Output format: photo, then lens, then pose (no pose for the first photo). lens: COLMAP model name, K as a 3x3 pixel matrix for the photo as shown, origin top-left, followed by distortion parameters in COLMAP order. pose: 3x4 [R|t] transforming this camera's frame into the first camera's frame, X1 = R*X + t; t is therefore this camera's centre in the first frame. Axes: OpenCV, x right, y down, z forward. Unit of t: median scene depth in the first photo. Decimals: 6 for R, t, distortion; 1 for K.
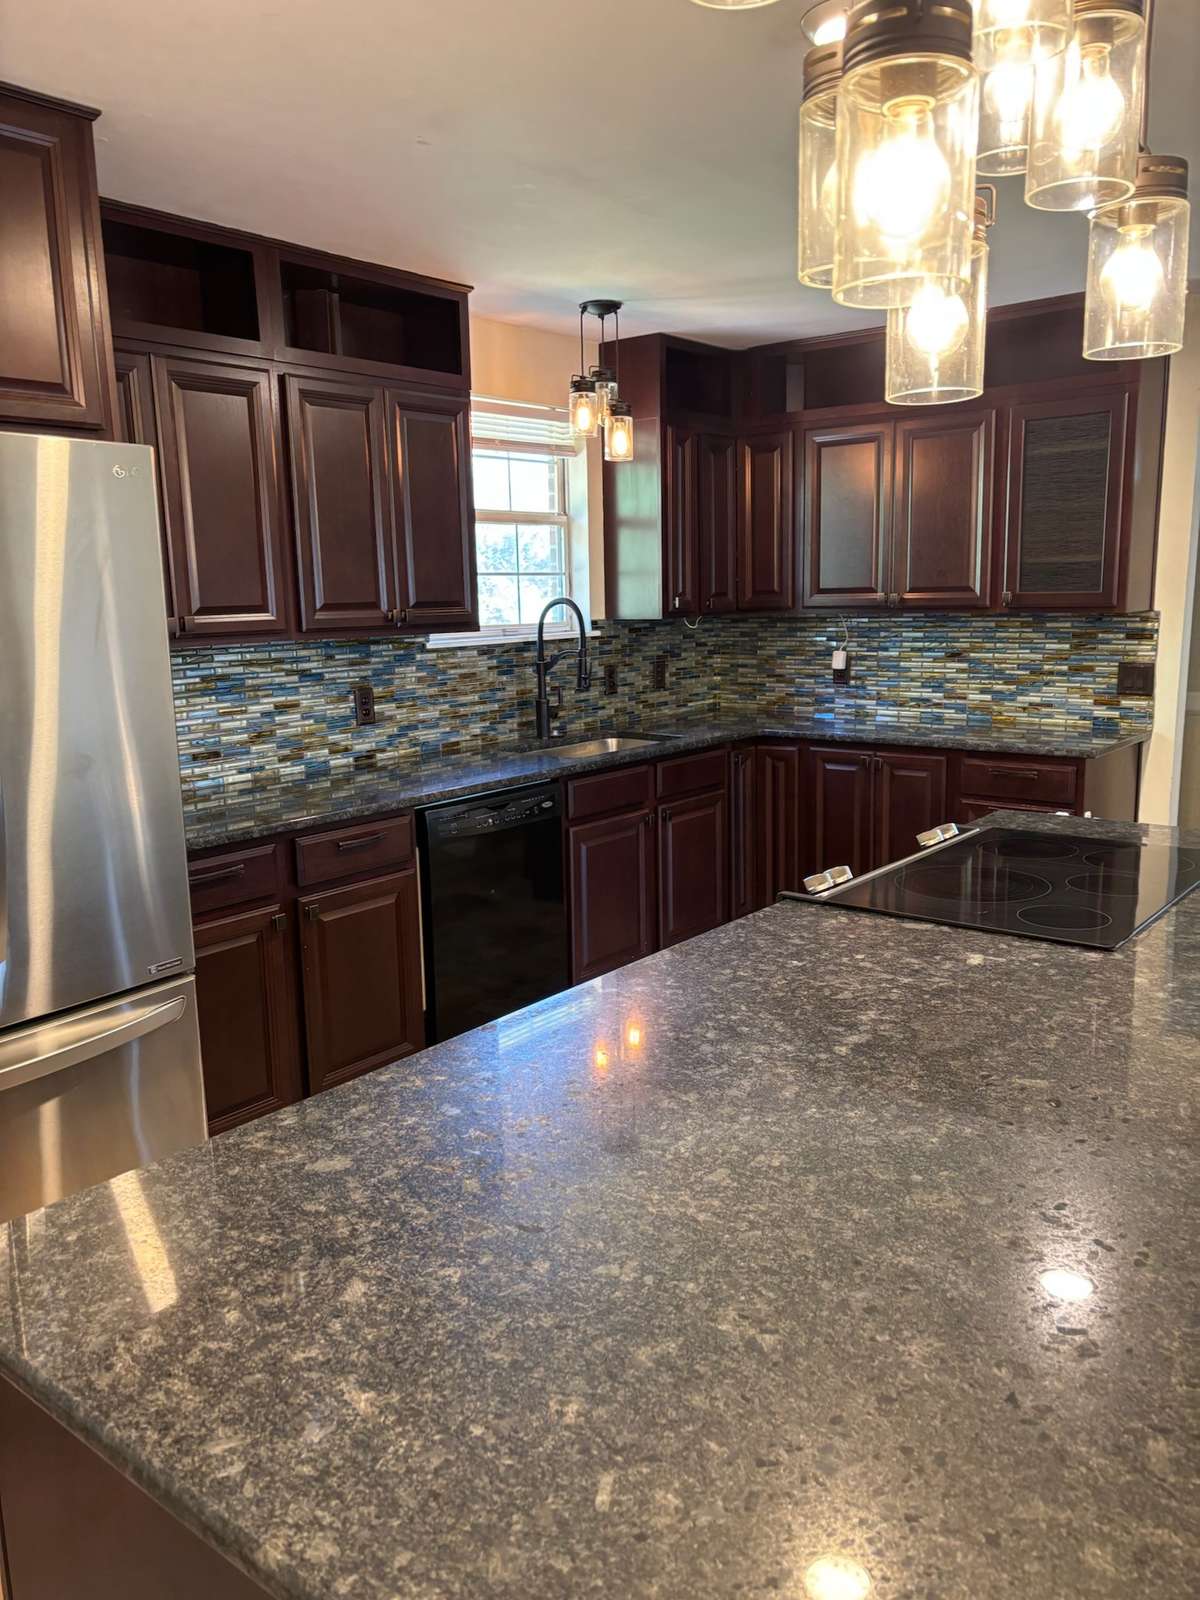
lens RADIAL K [[1211.2, 0, 600.0], [0, 1211.2, 800.0], [0, 0, 1]] dist [-0.004574, -0.004501]
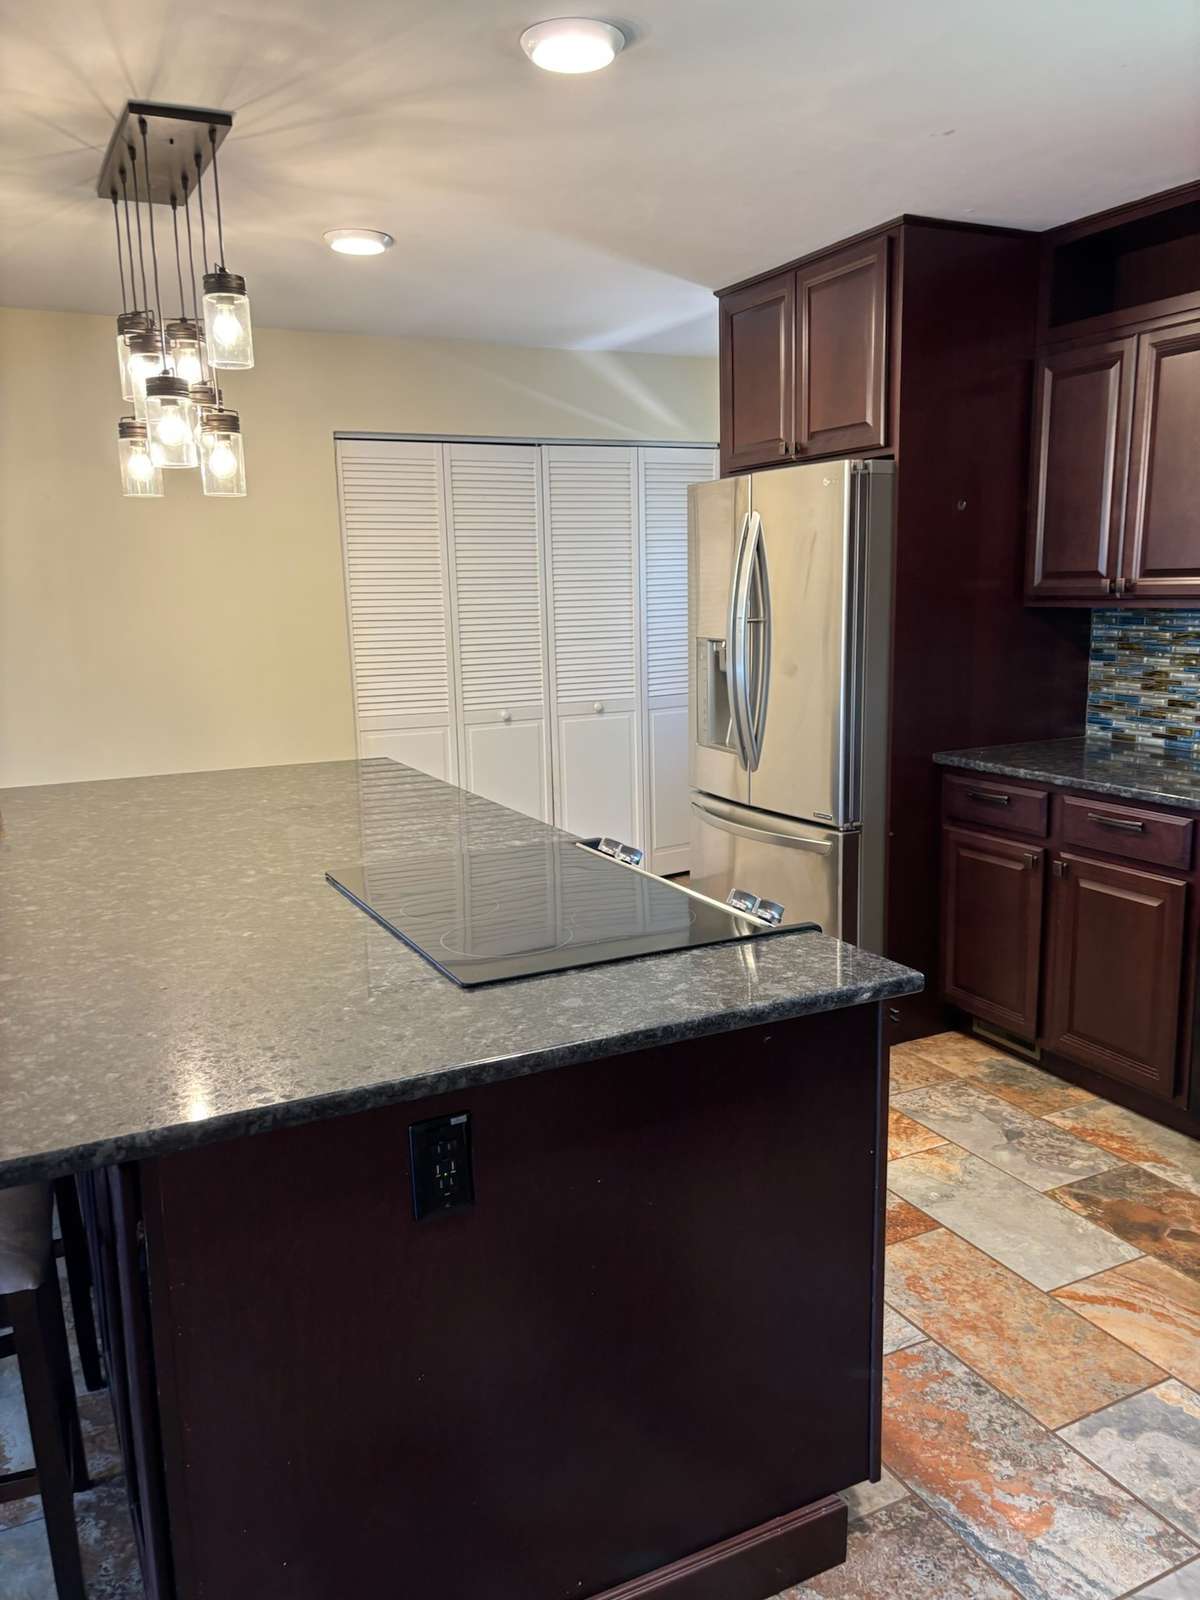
lens RADIAL K [[1237.7, 0, 600.0], [0, 1237.7, 800.0], [0, 0, 1]] dist [0.035440, -0.006976]
pose [[-0.414520, 0.196764, -0.888514, 0.856135], [-0.134938, 0.952264, 0.273834, -0.201115], [0.899981, 0.233404, -0.368181, 1.017940]]
